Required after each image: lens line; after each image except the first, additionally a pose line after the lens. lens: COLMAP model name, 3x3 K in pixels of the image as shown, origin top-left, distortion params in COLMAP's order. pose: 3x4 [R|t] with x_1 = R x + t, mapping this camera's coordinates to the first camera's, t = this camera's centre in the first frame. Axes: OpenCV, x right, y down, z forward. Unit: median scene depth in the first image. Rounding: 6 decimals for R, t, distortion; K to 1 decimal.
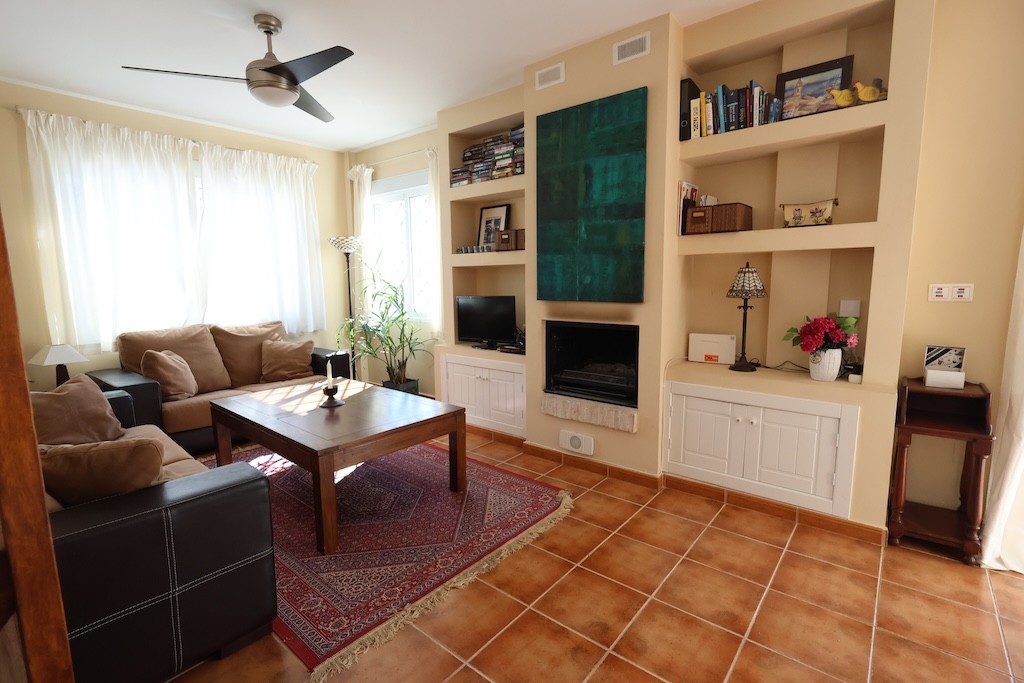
lens RADIAL K [[473.3, 0, 509.3], [0, 473.3, 338.8], [0, 0, 1]] dist [-0.004144, 0.001821]
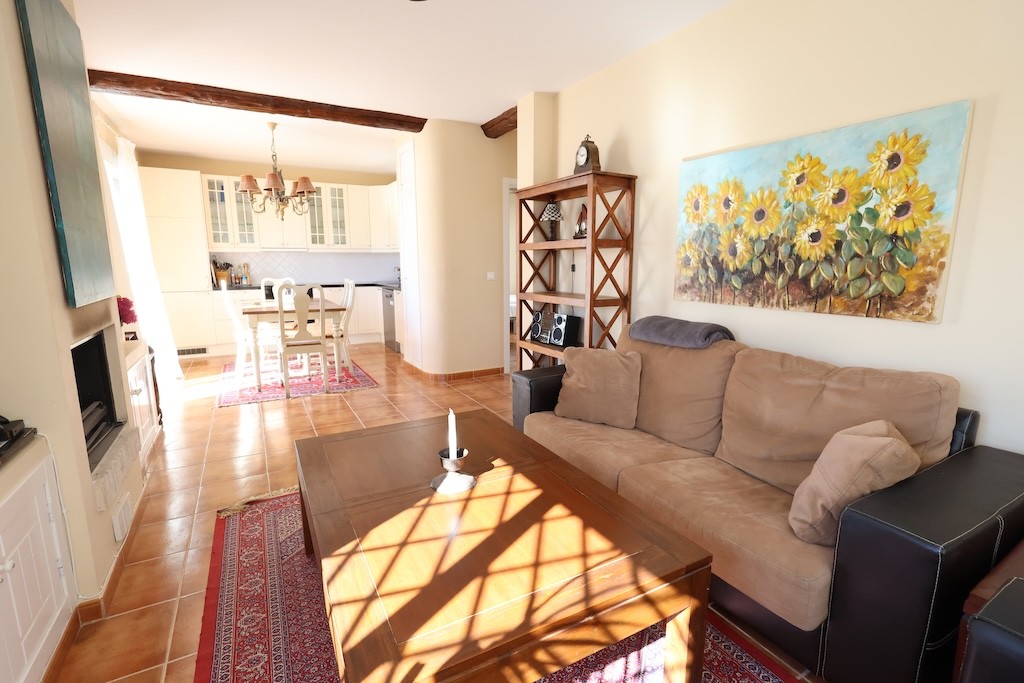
lens RADIAL K [[473.3, 0, 512.7], [0, 473.3, 340.0], [0, 0, 1]] dist [-0.004144, 0.001821]
pose [[-0.933774, -0.043319, 0.355232, -0.617638], [0.062074, 0.957993, 0.279993, -0.174438], [-0.352438, 0.283501, -0.891860, 1.389571]]
